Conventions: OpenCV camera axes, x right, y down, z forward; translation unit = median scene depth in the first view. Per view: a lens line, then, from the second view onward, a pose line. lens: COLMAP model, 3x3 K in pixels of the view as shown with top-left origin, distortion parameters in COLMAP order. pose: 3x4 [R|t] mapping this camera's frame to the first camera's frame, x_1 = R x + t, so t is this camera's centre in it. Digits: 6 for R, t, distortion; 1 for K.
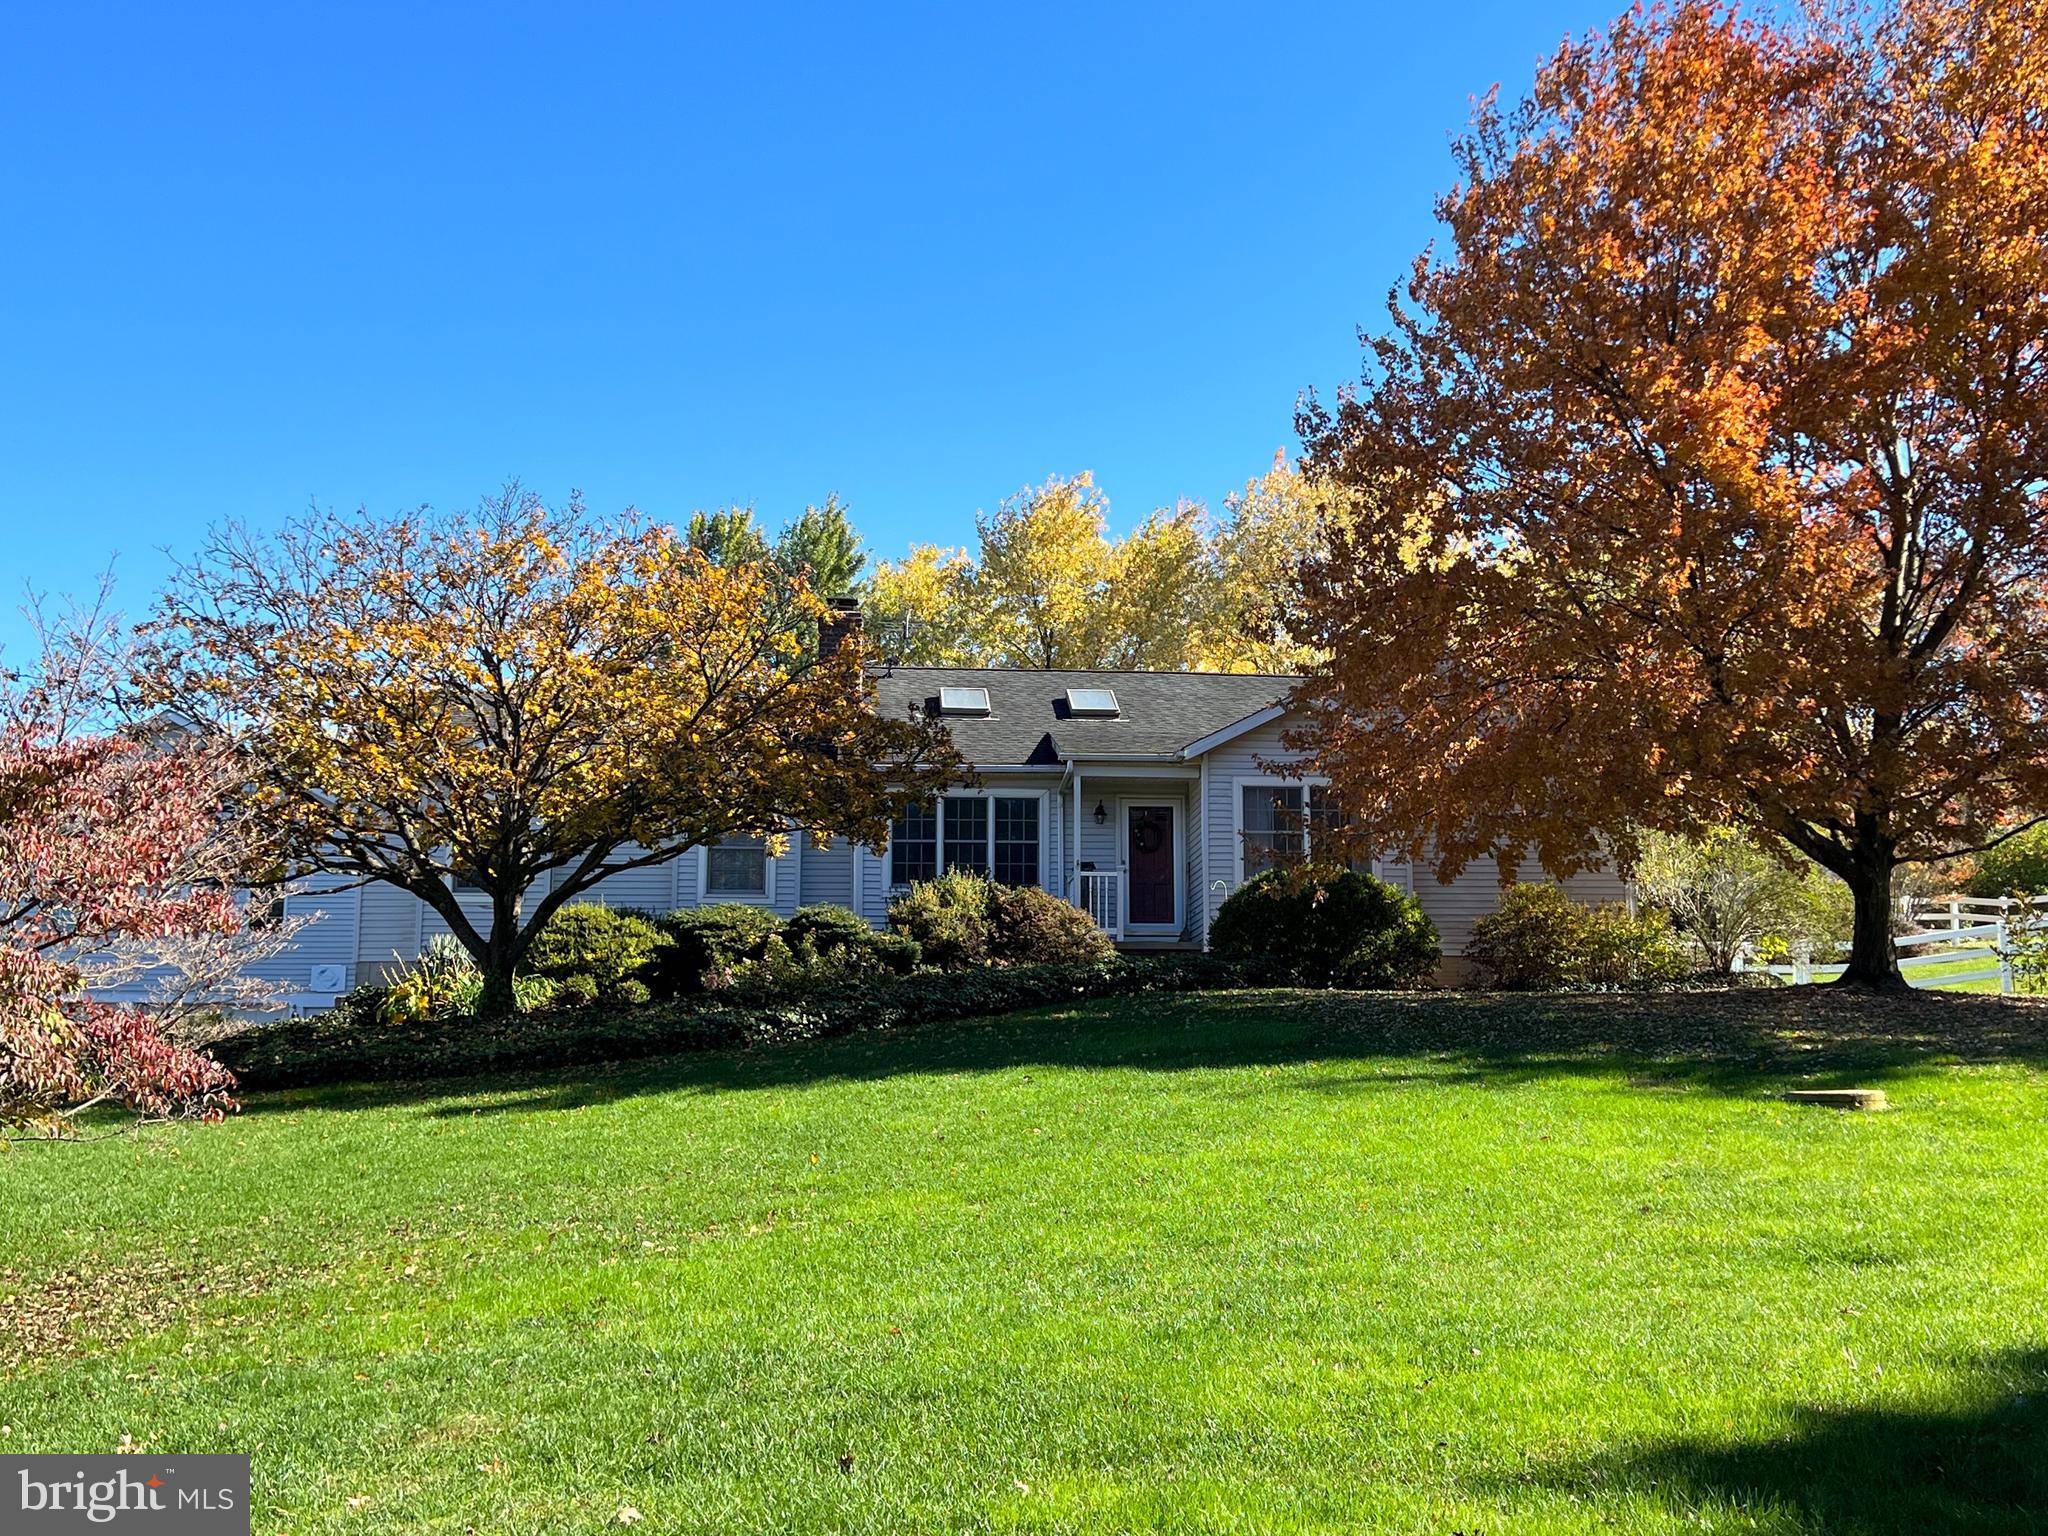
lens RADIAL K [[2328.1, 0, 1025.4], [0, 2328.1, 770.1], [0, 0, 1]] dist [-0.035624, 0.000000]
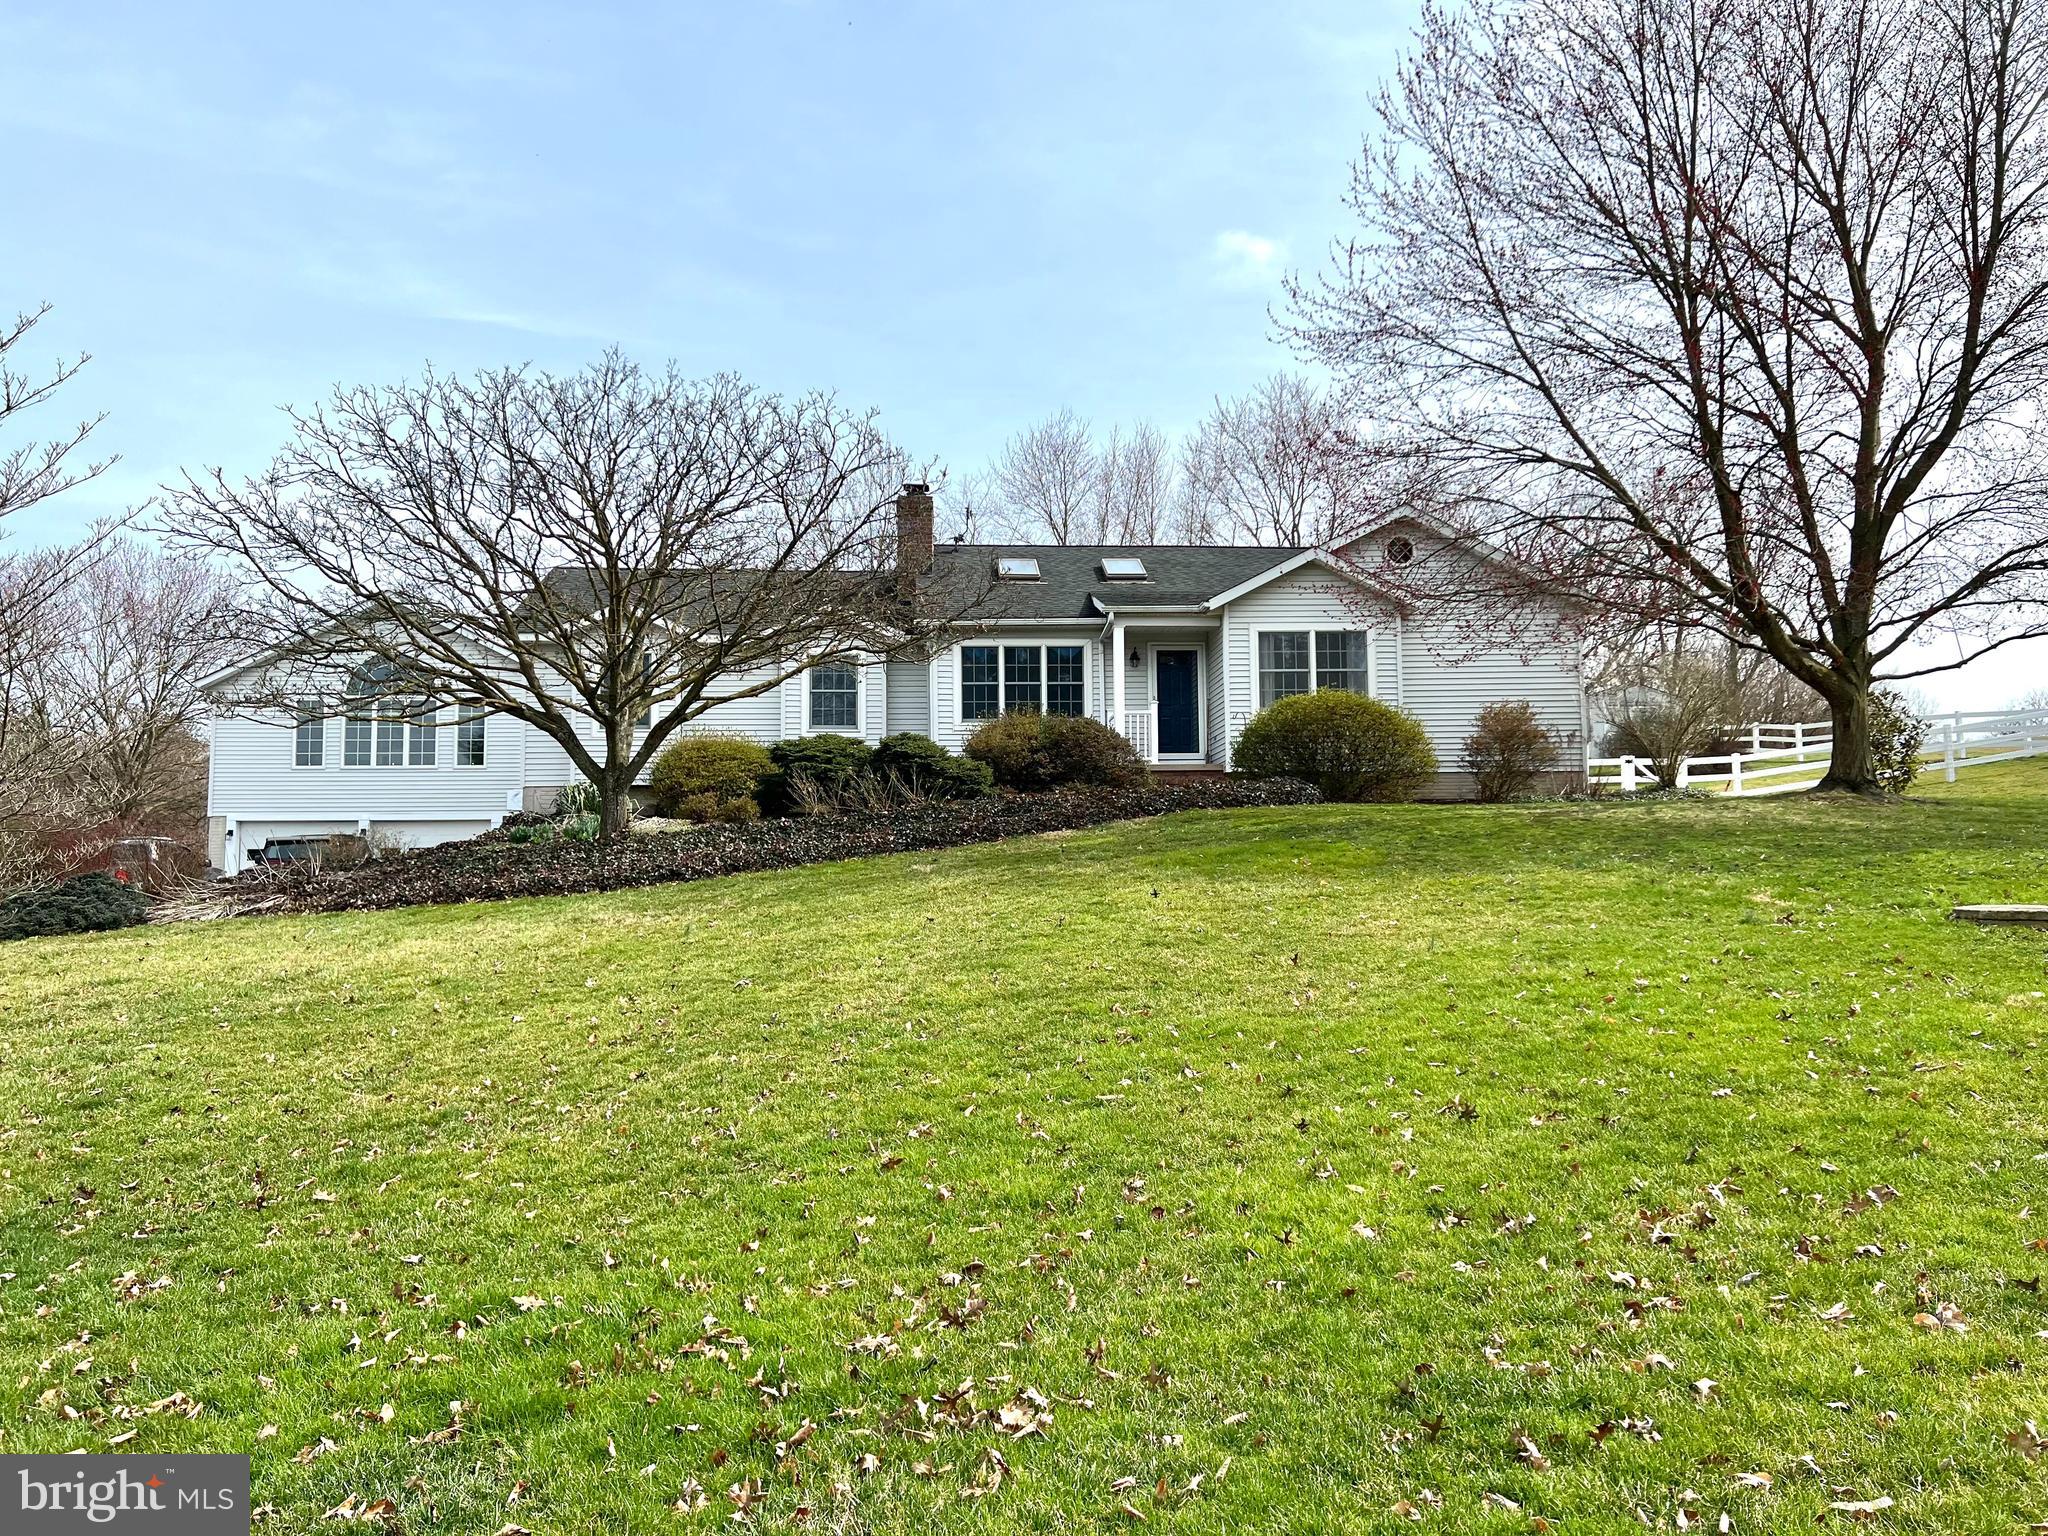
lens RADIAL K [[1553.2, 0, 1022.3], [0, 1553.2, 766.3], [0, 0, 1]] dist [-0.000316, -0.000136]
pose [[0.999892, -0.008096, -0.012265, -0.017685], [0.009009, 0.997044, 0.076298, 0.012982], [0.011611, -0.076401, 0.997010, 0.196202]]
